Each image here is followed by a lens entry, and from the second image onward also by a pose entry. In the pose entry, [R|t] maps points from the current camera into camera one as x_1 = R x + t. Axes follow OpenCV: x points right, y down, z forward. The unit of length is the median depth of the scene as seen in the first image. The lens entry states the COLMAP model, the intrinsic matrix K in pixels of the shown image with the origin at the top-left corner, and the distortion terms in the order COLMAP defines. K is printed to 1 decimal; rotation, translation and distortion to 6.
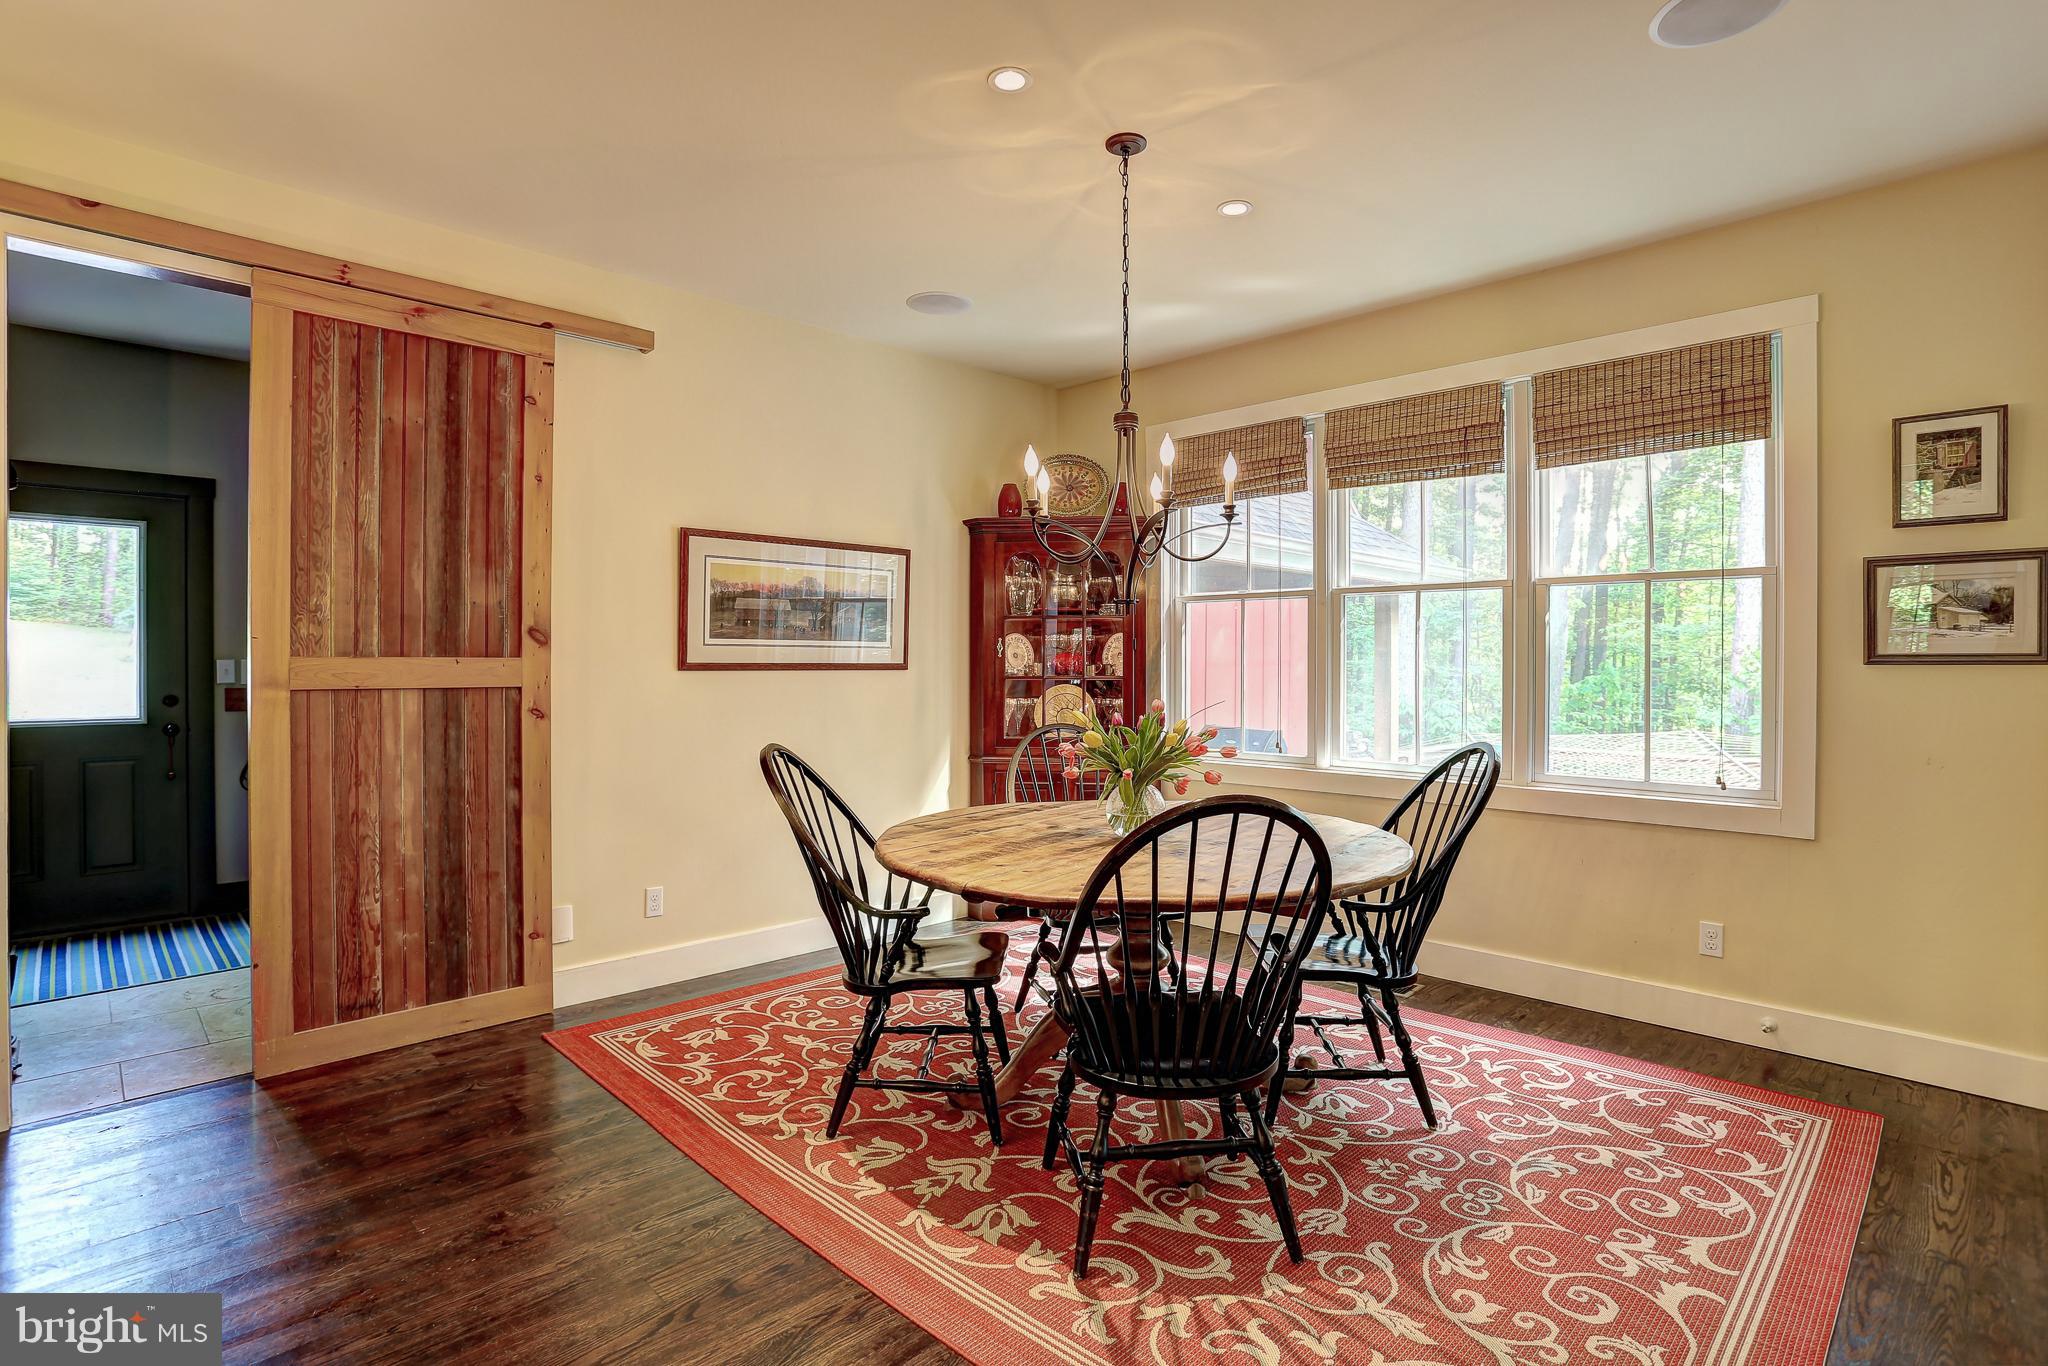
lens RADIAL K [[1009.9, 0, 1039.7], [0, 1009.9, 674.4], [0, 0, 1]] dist [-0.040030, 0.004910]
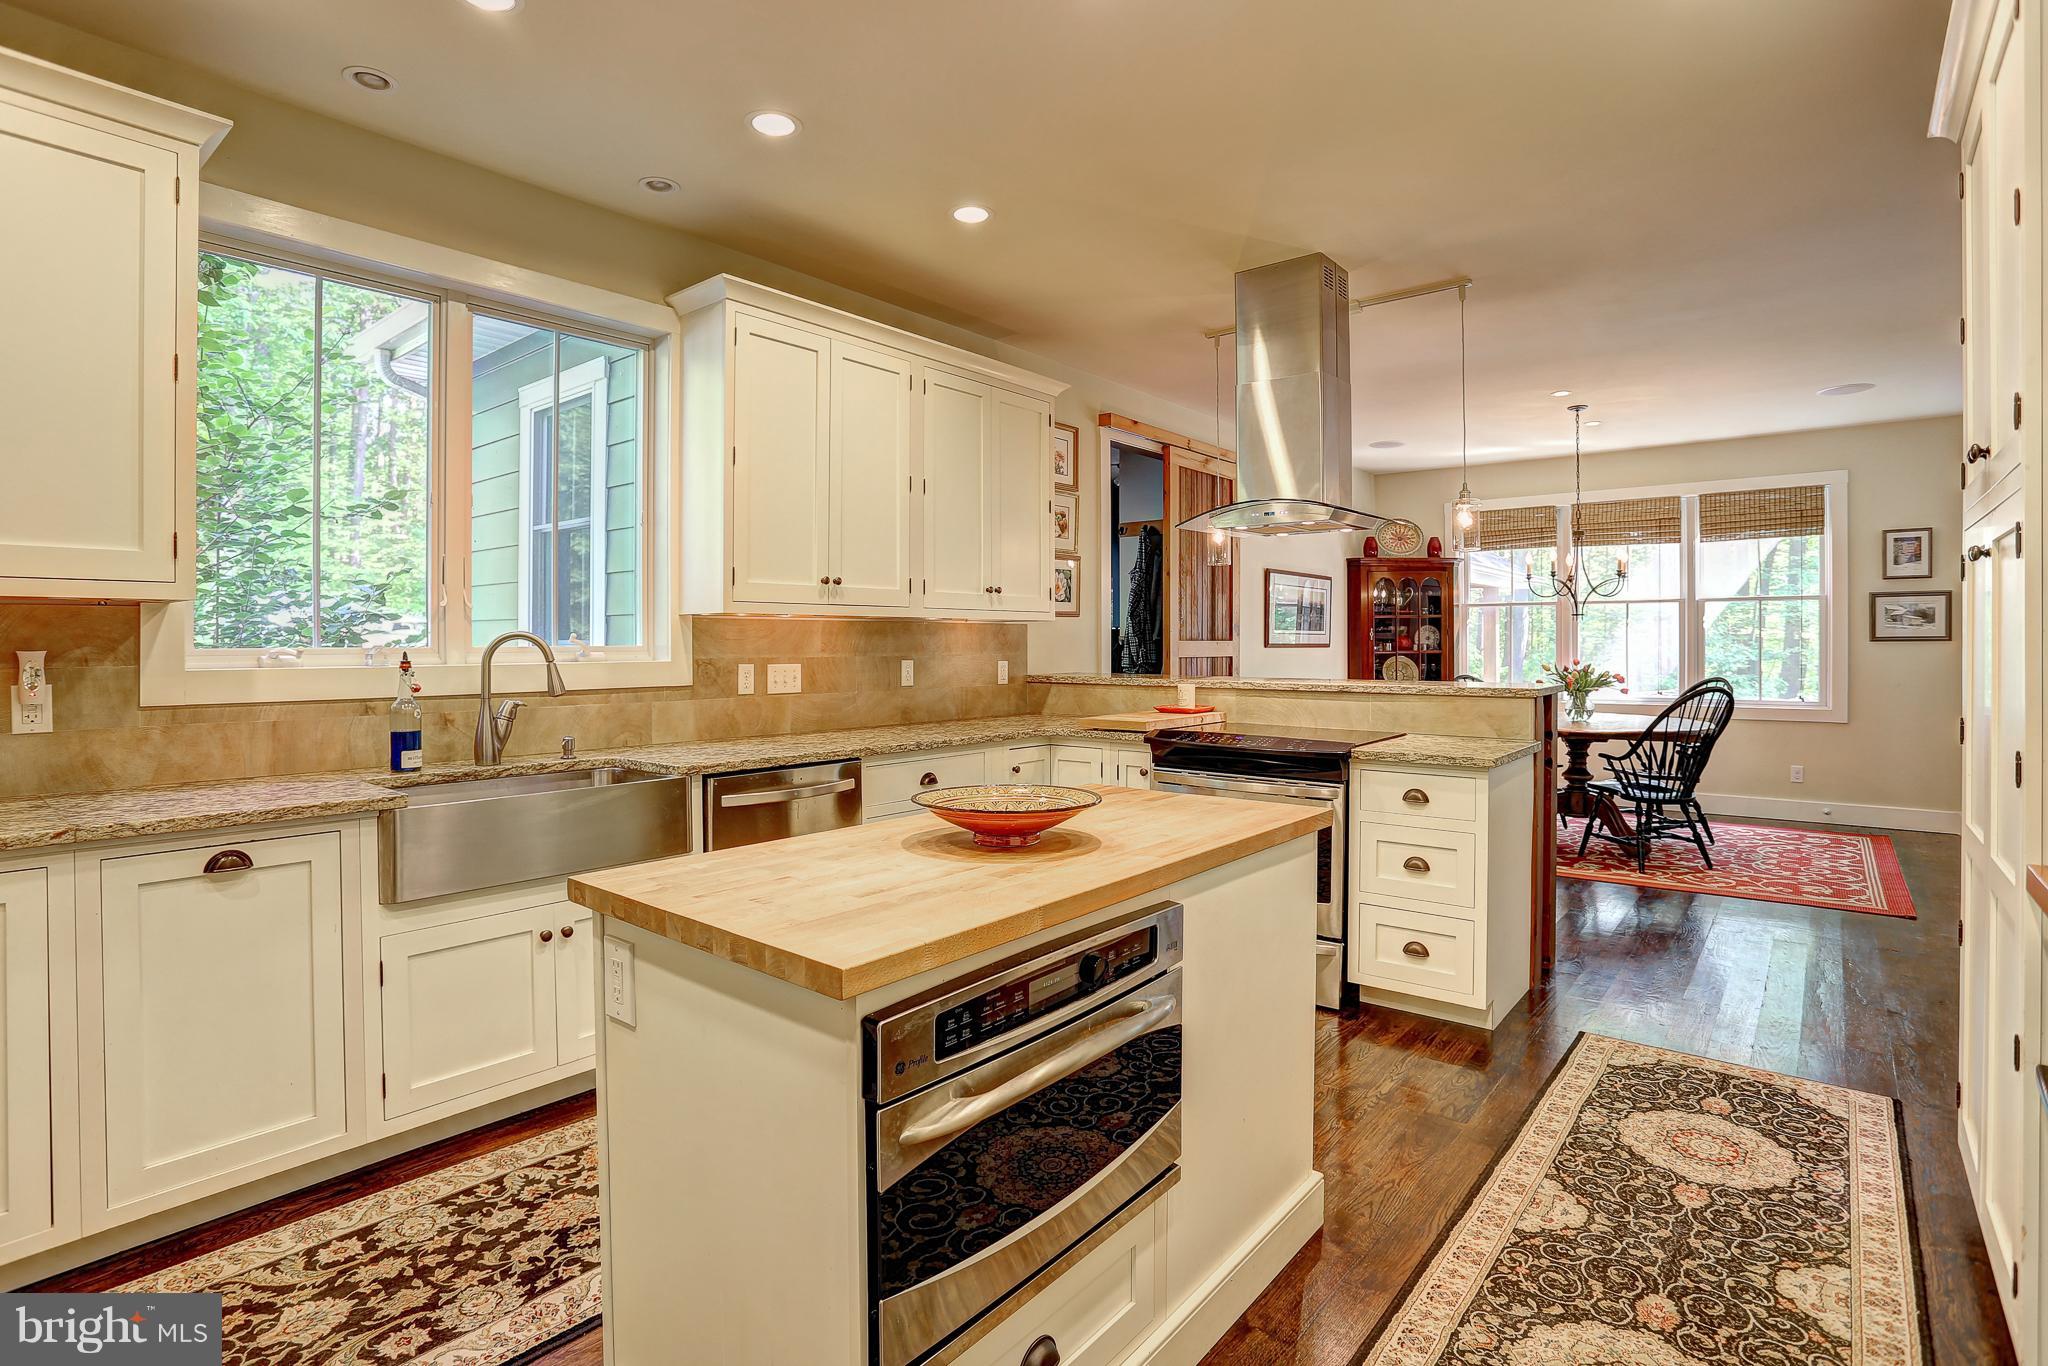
lens RADIAL K [[1009.9, 0, 1038.3], [0, 1009.9, 644.7], [0, 0, 1]] dist [-0.040030, 0.004910]
pose [[0.992902, -0.005038, 0.118826, -1.074486], [0.006027, 0.999950, -0.007963, 0.003601], [-0.118780, 0.008623, 0.992883, -0.813479]]
